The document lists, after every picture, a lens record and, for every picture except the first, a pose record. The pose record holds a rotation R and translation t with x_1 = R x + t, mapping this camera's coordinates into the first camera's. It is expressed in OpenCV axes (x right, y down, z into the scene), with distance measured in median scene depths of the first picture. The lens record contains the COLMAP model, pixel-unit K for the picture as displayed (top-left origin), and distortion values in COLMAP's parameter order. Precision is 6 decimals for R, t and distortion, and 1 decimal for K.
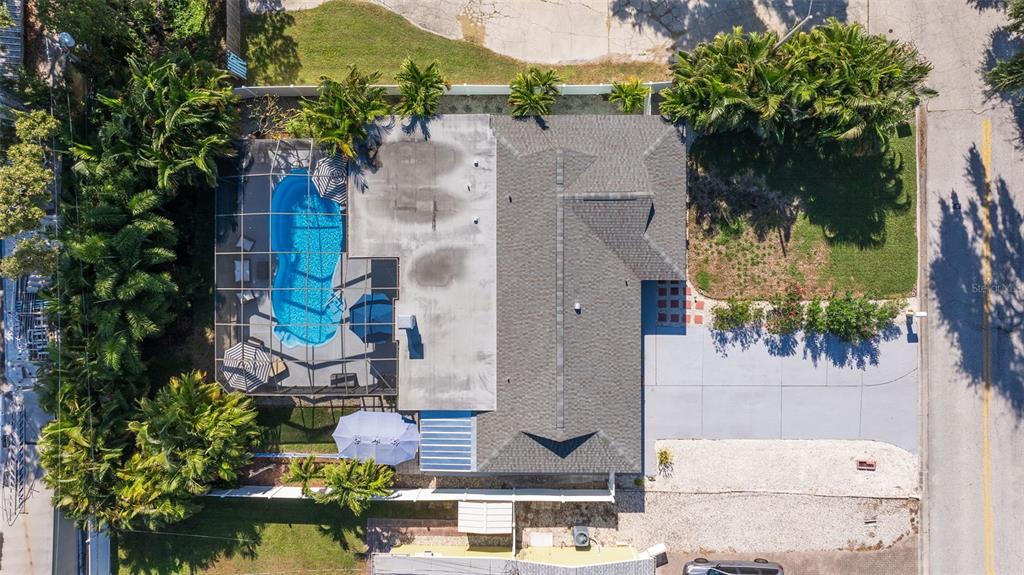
lens RADIAL K [[716.3, 0, 512.0], [0, 716.3, 287.5], [0, 0, 1]] dist [-0.094147, 0.086364]
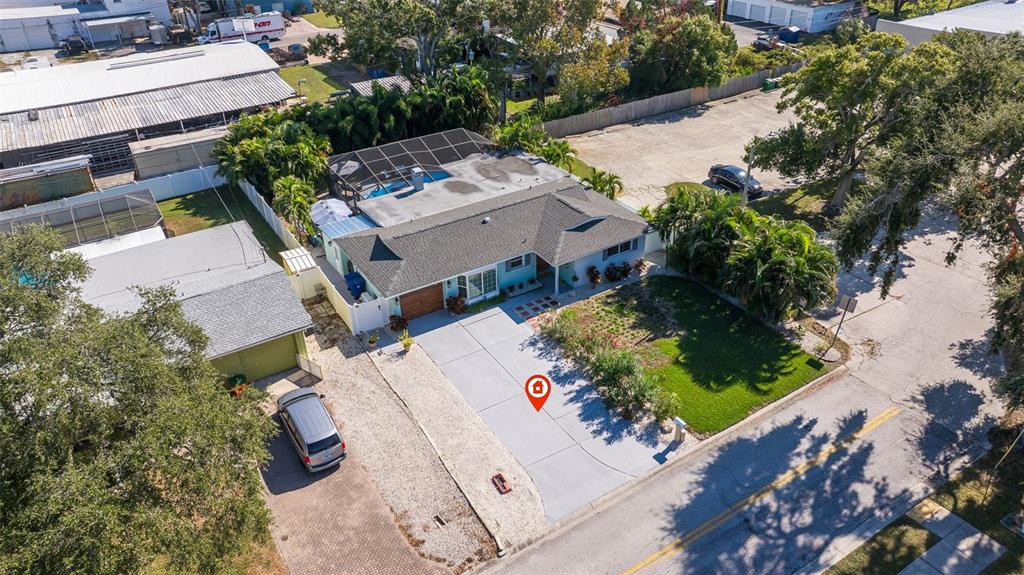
lens RADIAL K [[716.3, 0, 512.0], [0, 716.3, 287.5], [0, 0, 1]] dist [-0.094147, 0.086364]
pose [[0.529534, 0.461013, -0.712082, 0.987851], [-0.848134, 0.303779, -0.434036, 0.527948], [0.016219, 0.833778, 0.551862, 0.361442]]
